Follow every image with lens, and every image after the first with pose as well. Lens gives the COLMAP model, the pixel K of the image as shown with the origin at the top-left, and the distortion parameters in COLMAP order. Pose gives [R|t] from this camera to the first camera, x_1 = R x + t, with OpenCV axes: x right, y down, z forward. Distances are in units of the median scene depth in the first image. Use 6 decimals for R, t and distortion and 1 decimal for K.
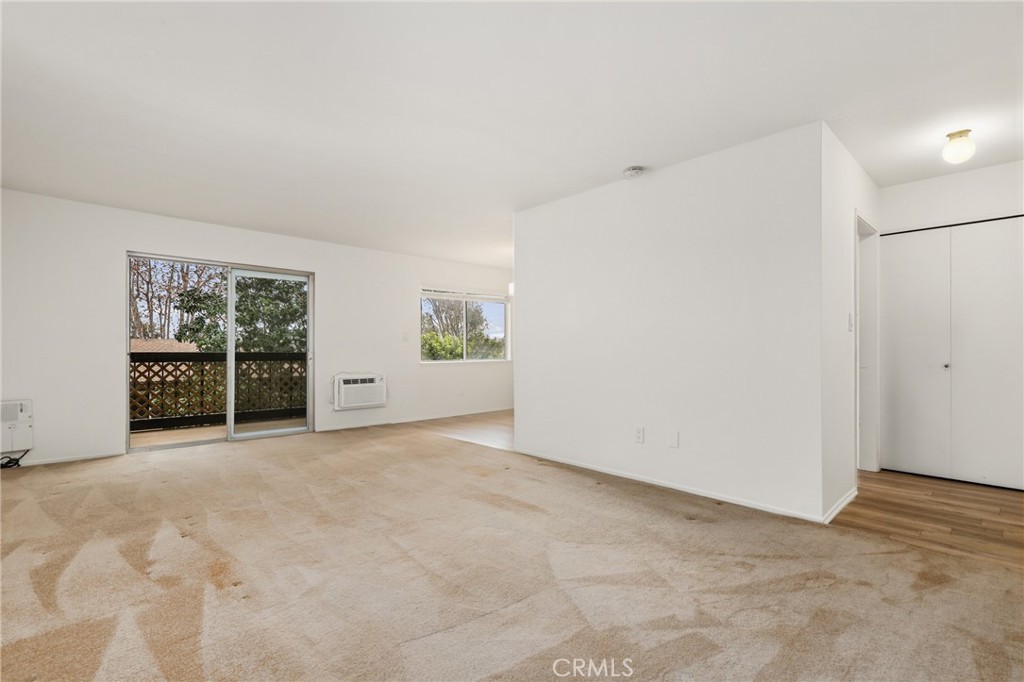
lens RADIAL K [[479.8, 0, 517.3], [0, 479.8, 343.4], [0, 0, 1]] dist [0.000333, -0.000017]
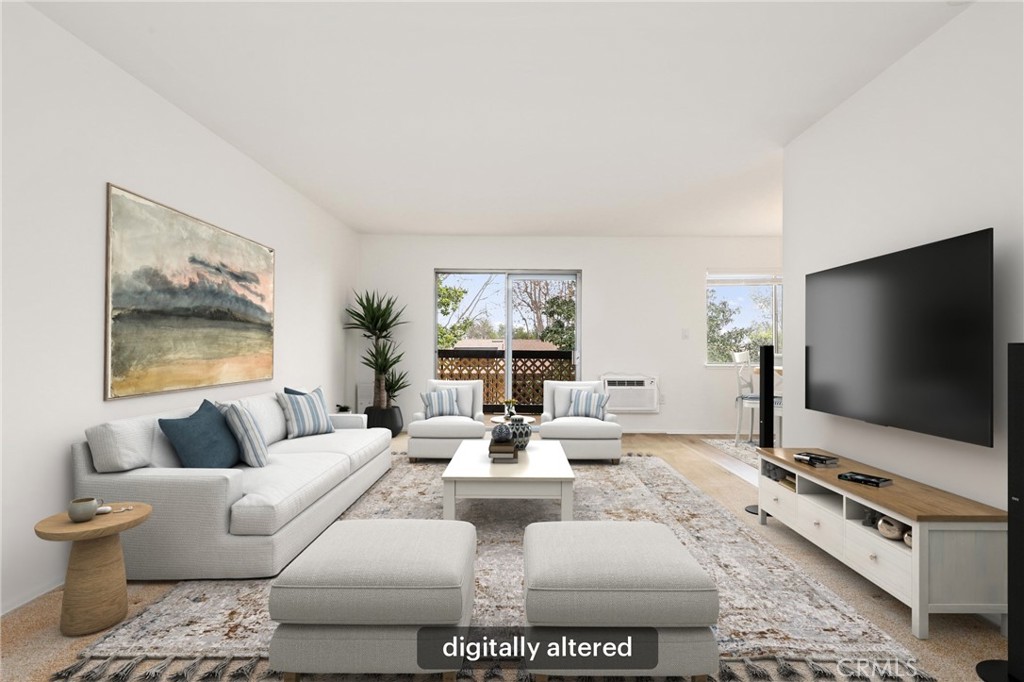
lens RADIAL K [[479.8, 0, 517.3], [0, 479.8, 343.4], [0, 0, 1]] dist [0.000333, -0.000017]
pose [[0.703786, -0.001016, -0.710411, 0.172621], [0.000006, 0.999999, -0.001424, 0.004006], [0.710412, 0.000998, 0.703785, 0.199285]]
